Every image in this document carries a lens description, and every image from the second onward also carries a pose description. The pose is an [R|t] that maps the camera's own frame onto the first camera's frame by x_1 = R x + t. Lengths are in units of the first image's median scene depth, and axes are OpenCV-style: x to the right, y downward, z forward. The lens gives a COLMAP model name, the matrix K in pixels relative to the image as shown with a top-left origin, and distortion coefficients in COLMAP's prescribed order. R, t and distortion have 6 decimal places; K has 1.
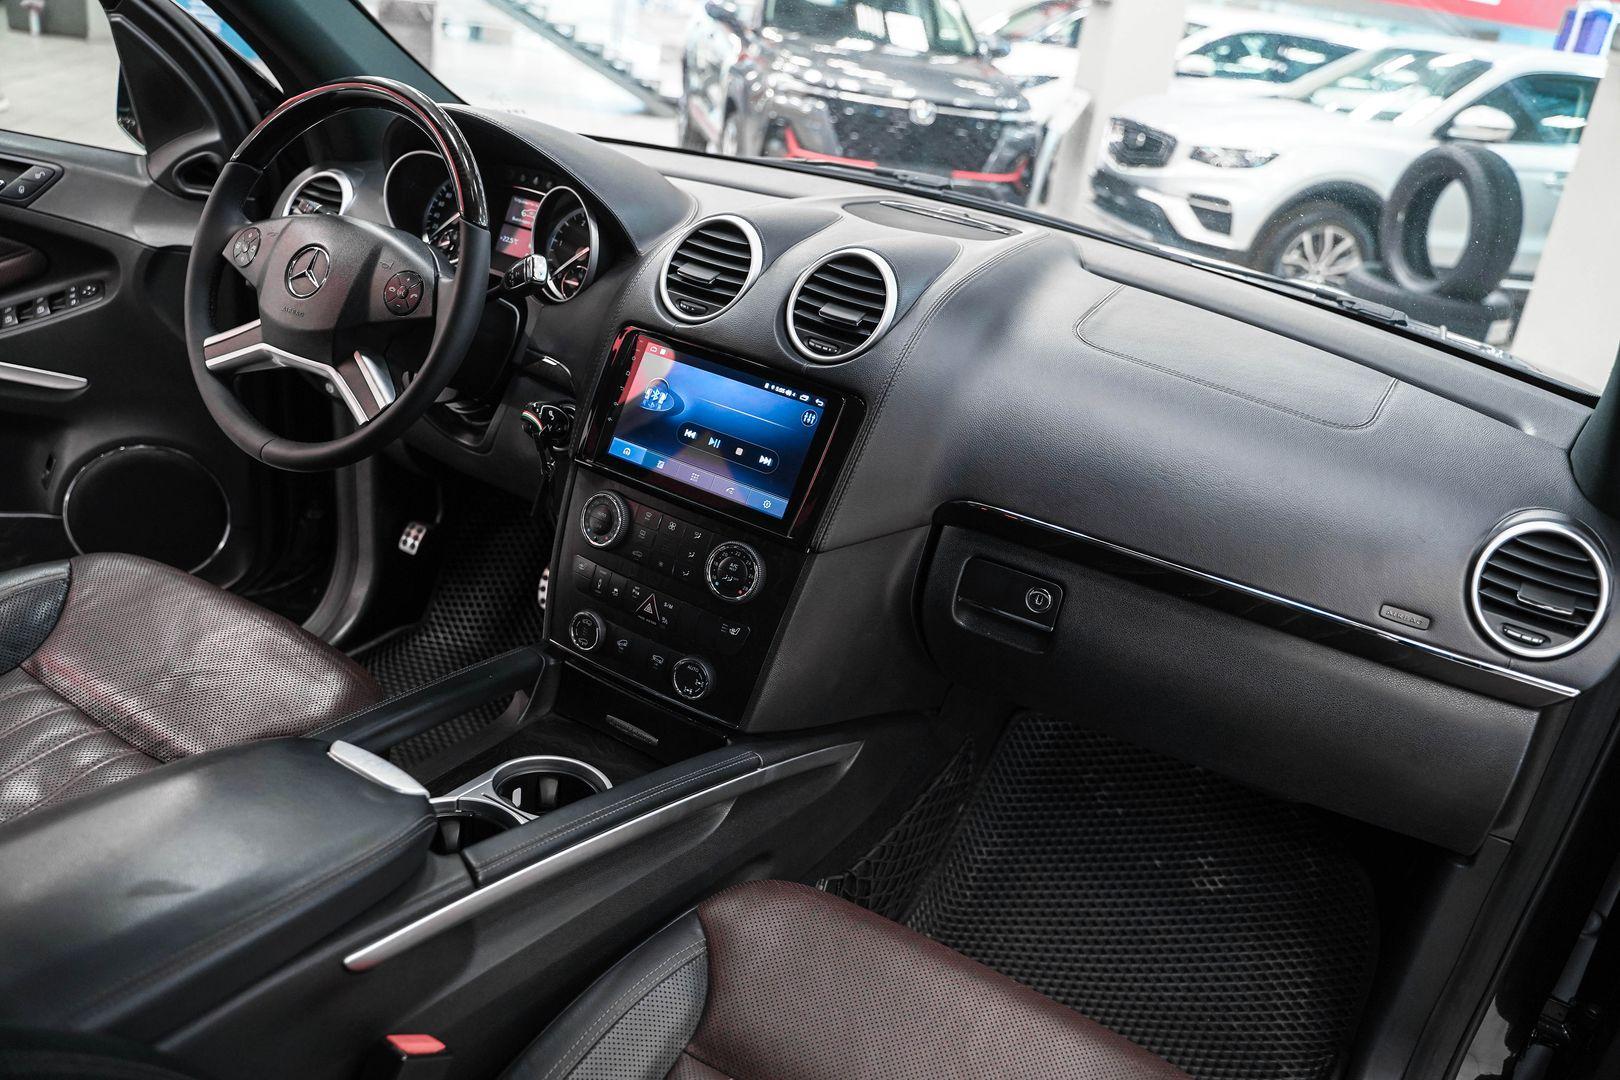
lens RADIAL K [[1313.9, 0, 863.3], [0, 1313.9, 577.5], [0, 0, 1]] dist [-0.101070, 0.064414]
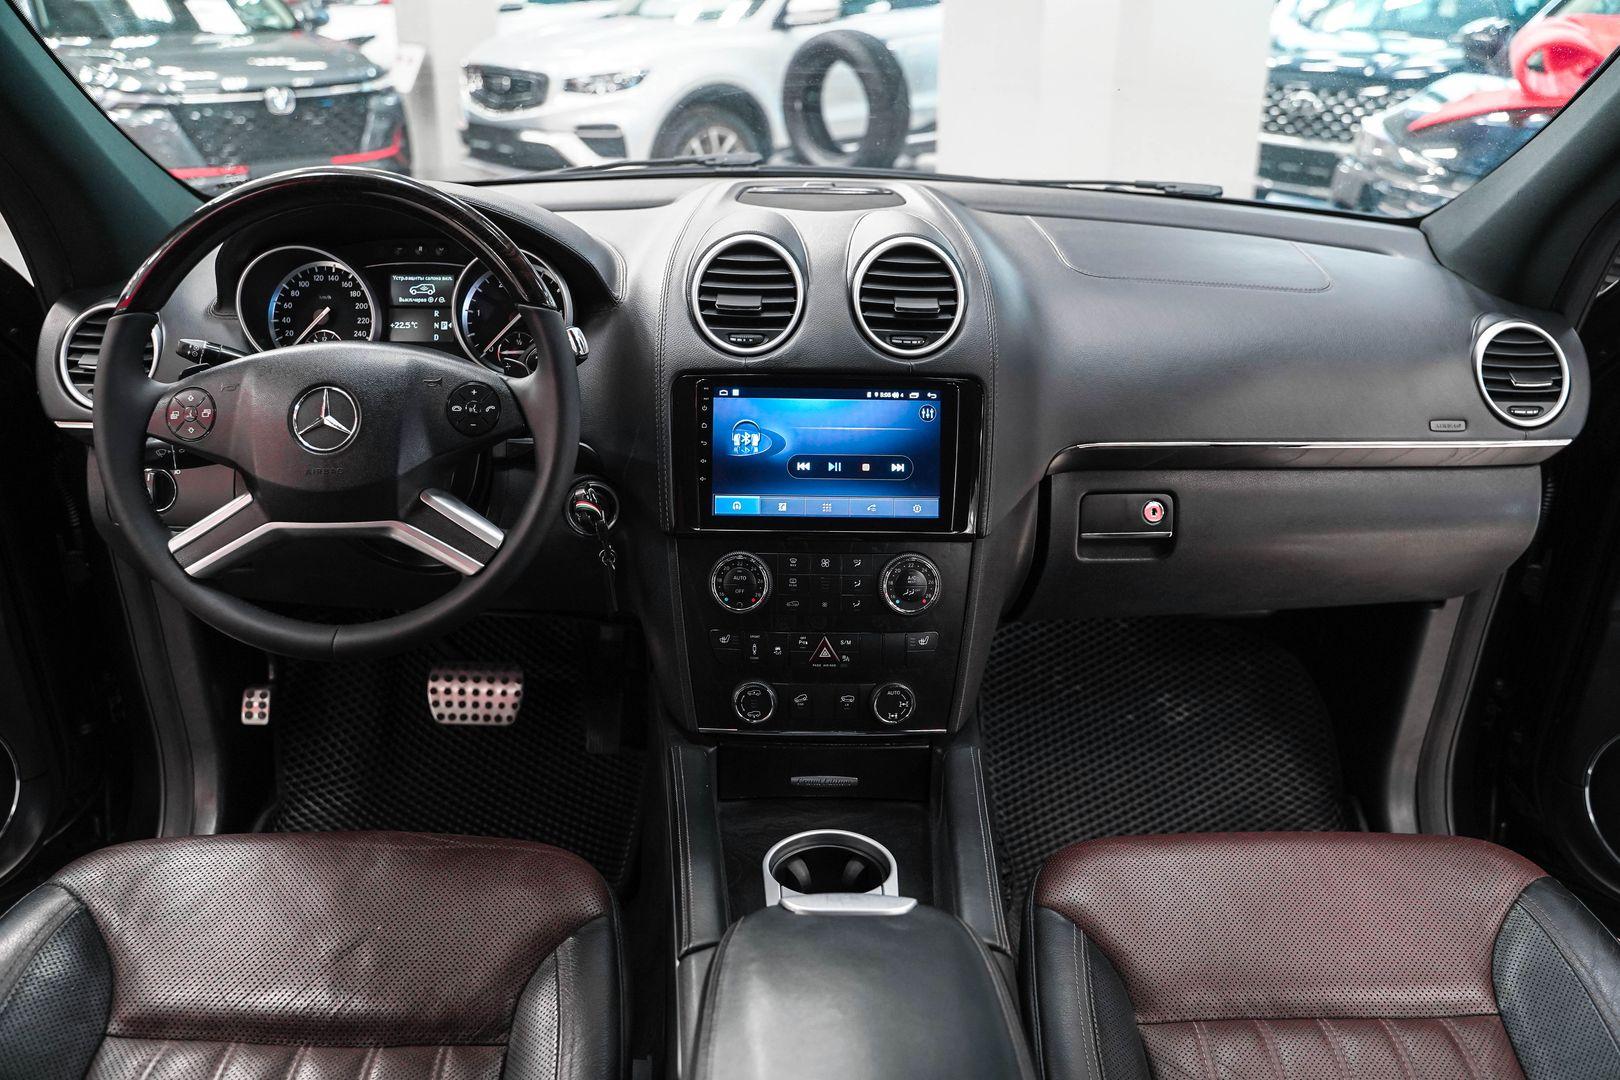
lens RADIAL K [[1313.9, 0, 814.8], [0, 1313.9, 550.9], [0, 0, 1]] dist [-0.101070, 0.064414]
pose [[0.844782, -0.328595, 0.422337, -0.450148], [0.314342, 0.943454, 0.105279, -0.122729], [-0.433050, 0.043821, 0.900304, 0.115916]]
